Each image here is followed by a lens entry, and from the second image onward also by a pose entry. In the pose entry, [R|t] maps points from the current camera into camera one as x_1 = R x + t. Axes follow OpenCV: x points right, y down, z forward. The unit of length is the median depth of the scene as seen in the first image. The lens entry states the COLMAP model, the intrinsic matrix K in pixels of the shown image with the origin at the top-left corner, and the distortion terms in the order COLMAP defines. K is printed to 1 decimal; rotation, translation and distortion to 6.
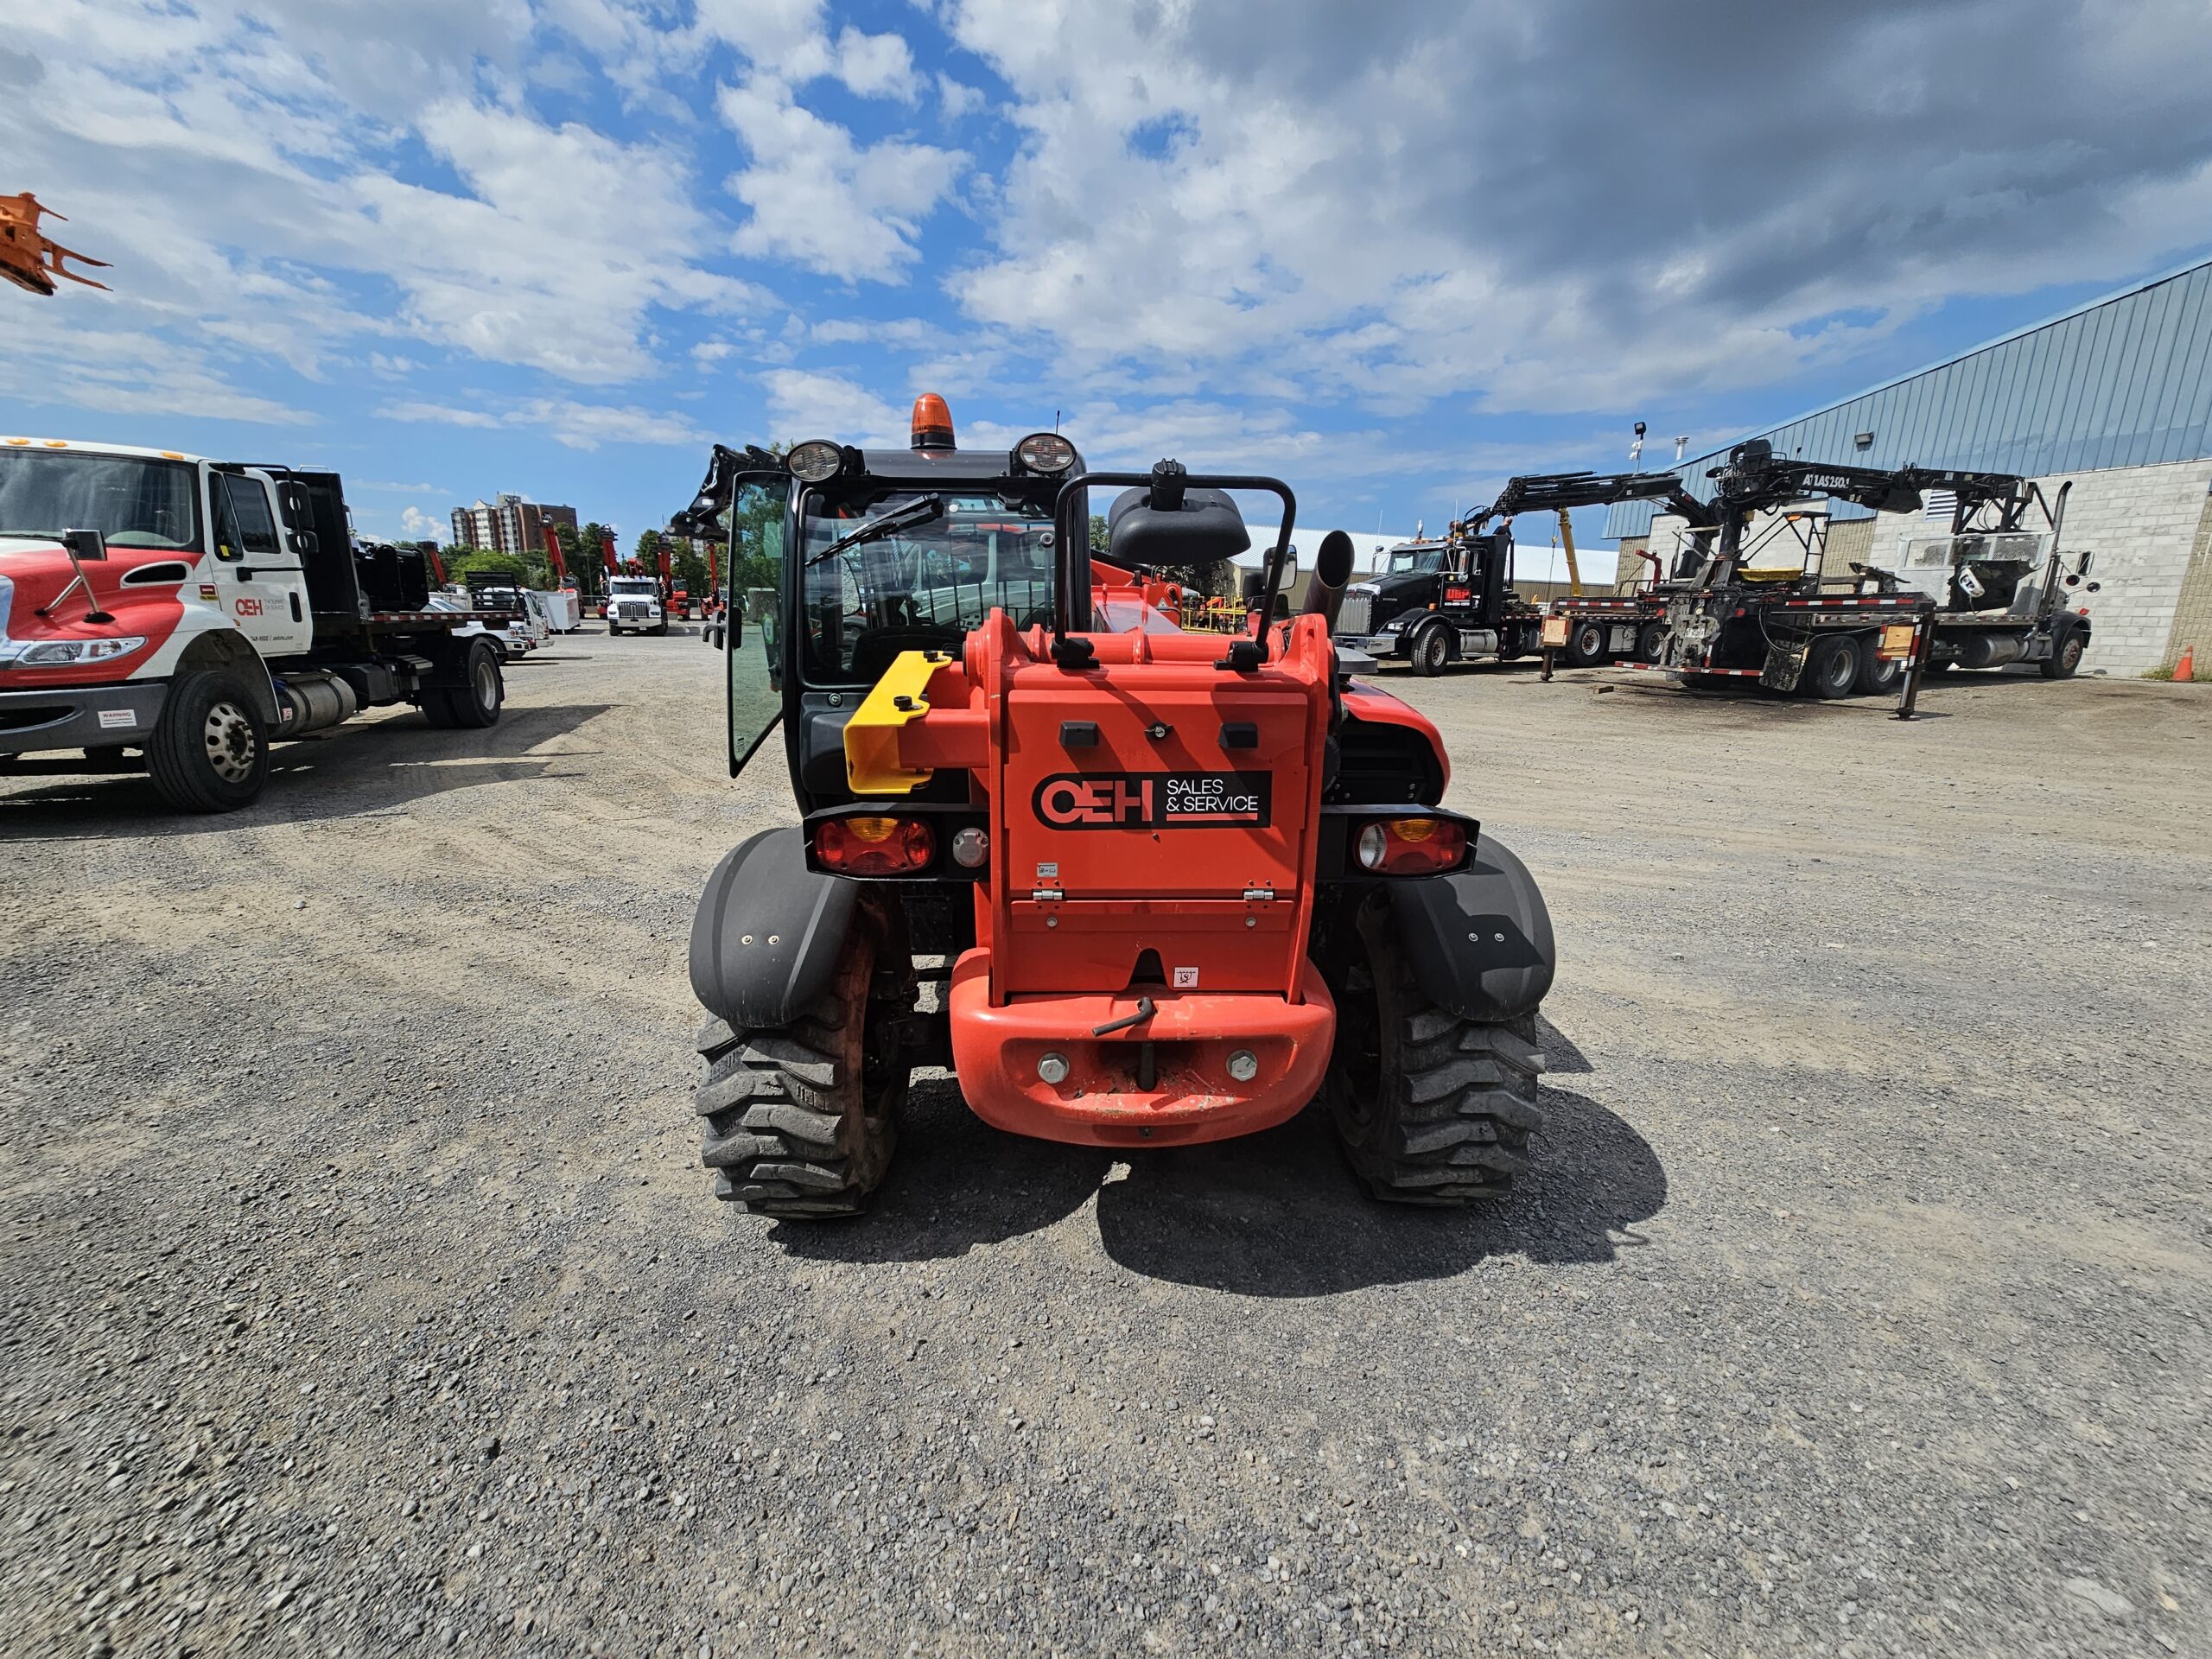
lens RADIAL K [[895.0, 0, 1106.0], [0, 895.0, 829.5], [0, 0, 1]] dist [-0.014176, 0.005239]
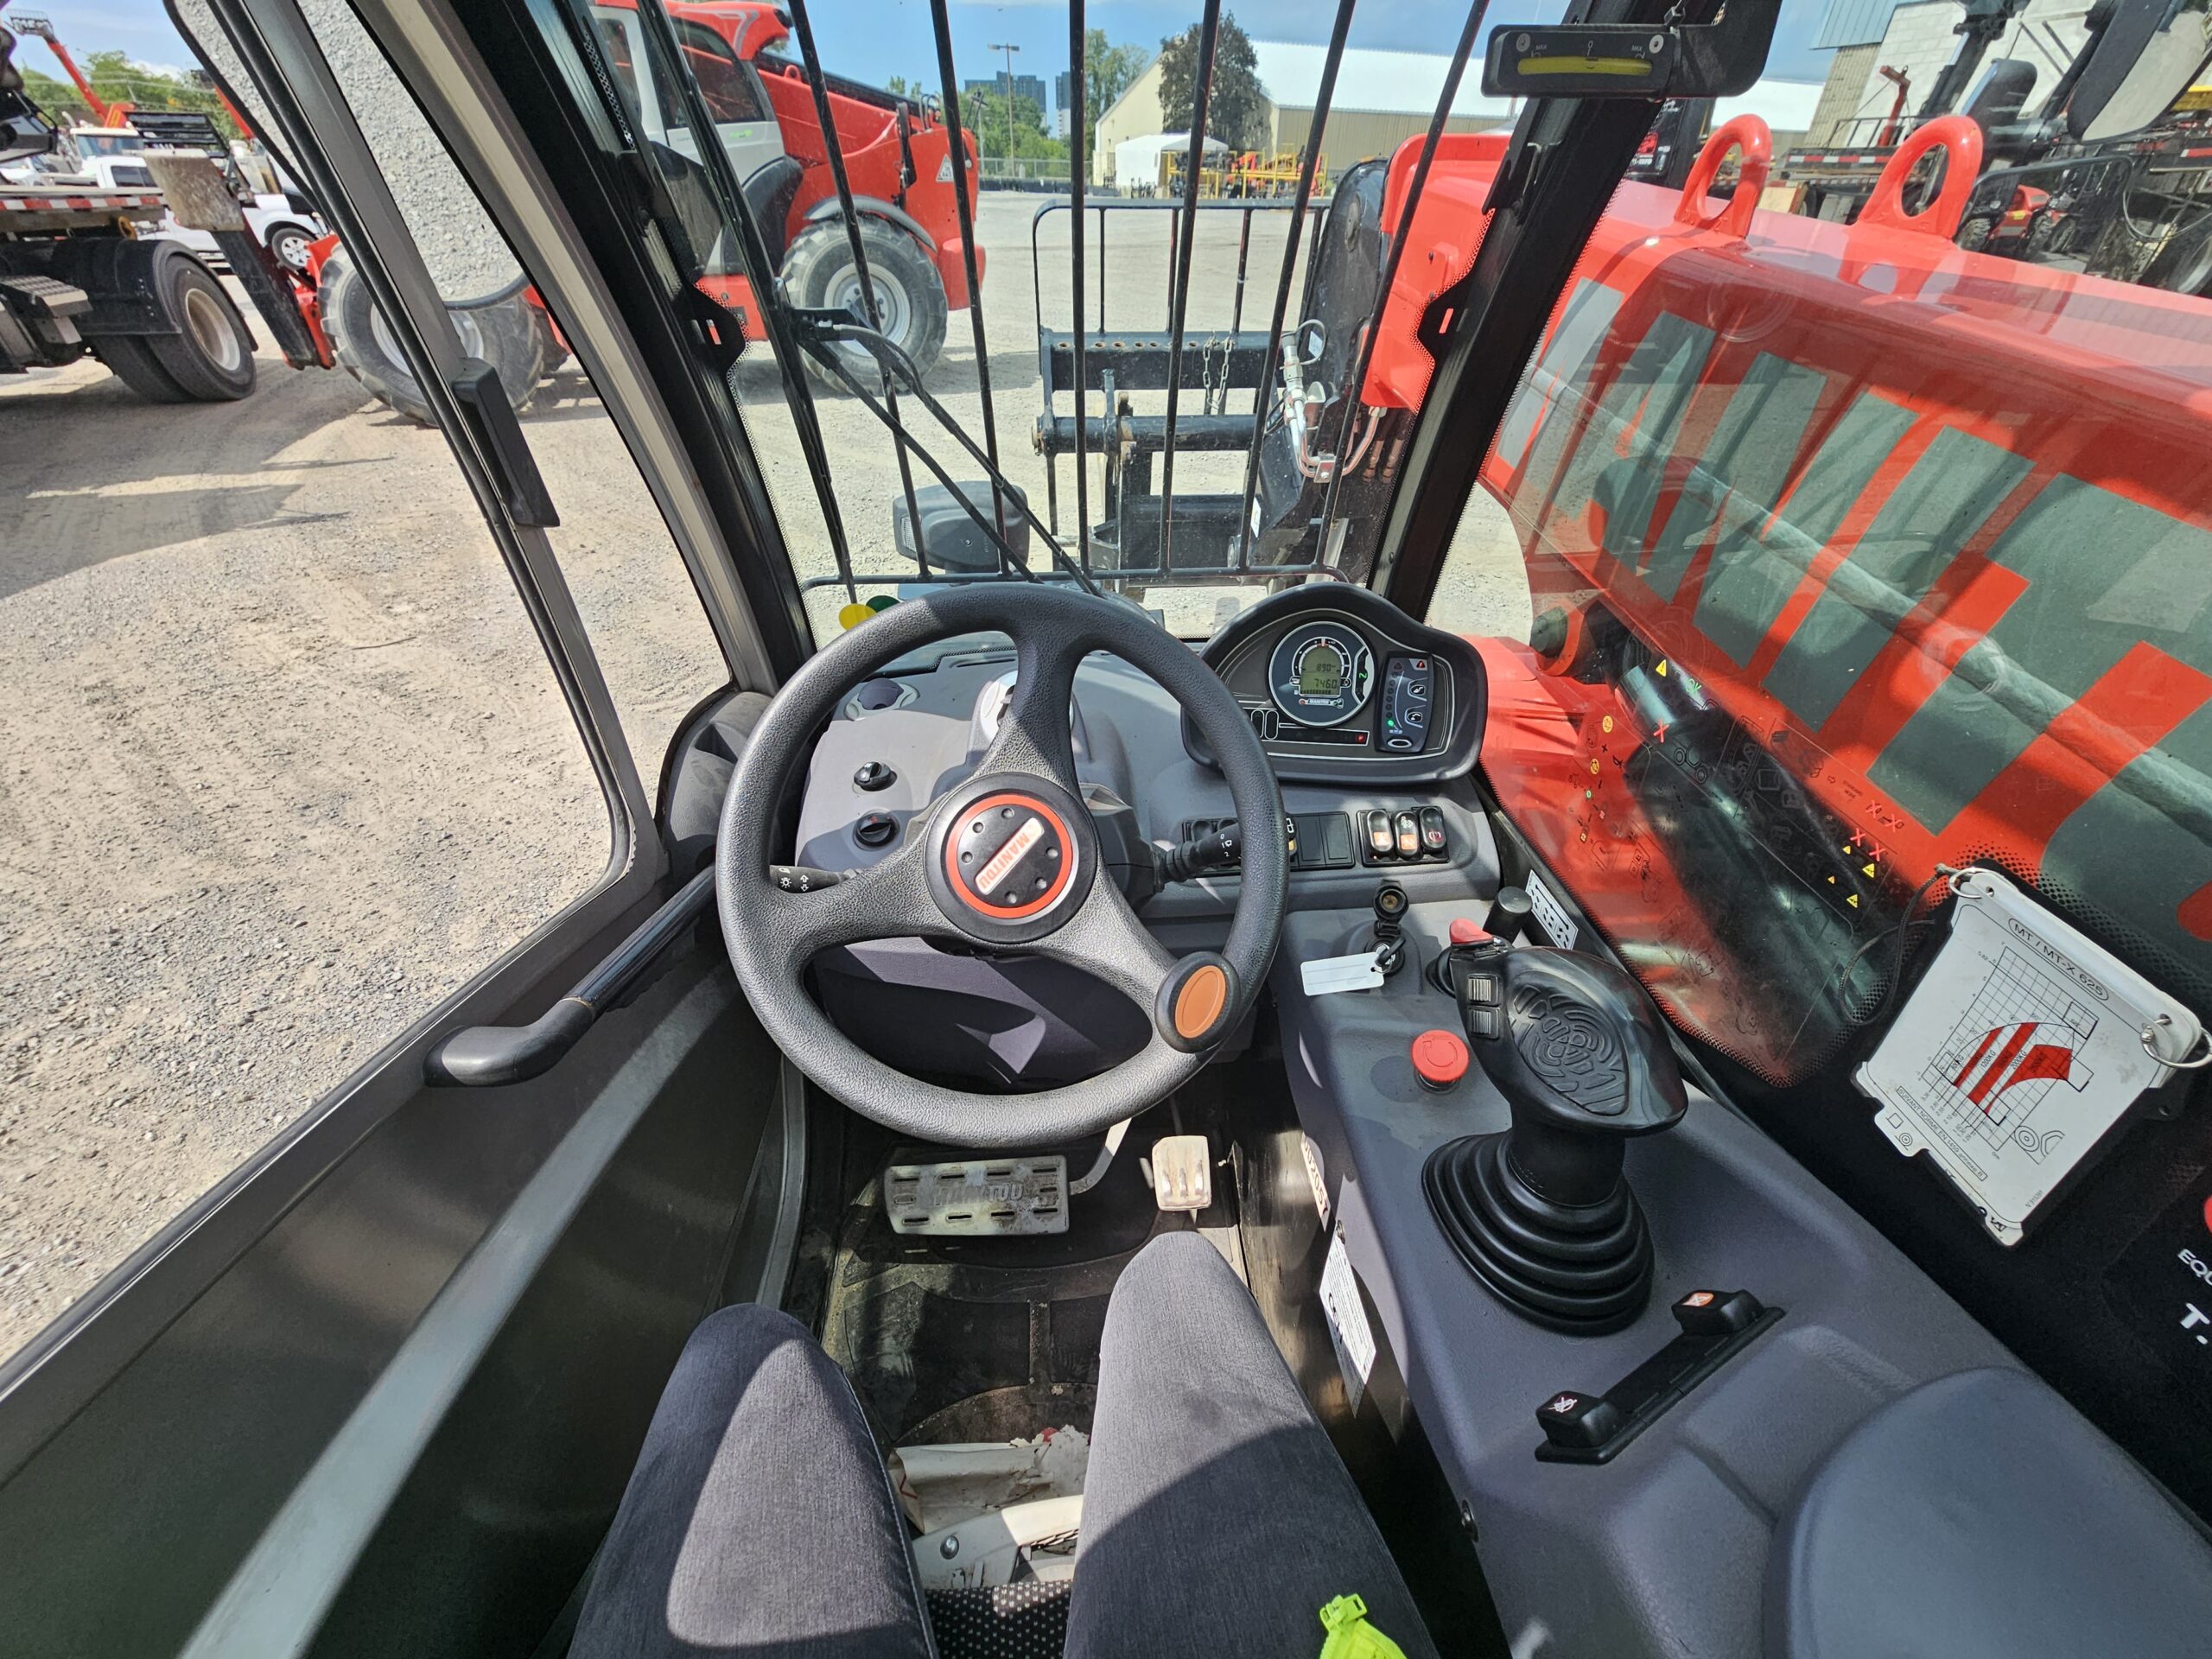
lens RADIAL K [[895.0, 0, 1106.0], [0, 895.0, 829.5], [0, 0, 1]] dist [-0.014176, 0.005239]
pose [[0.999975, -0.005373, -0.004524, -0.056715], [0.006701, 0.922837, 0.385132, -0.076995], [0.002106, -0.385153, 0.922850, 0.300073]]
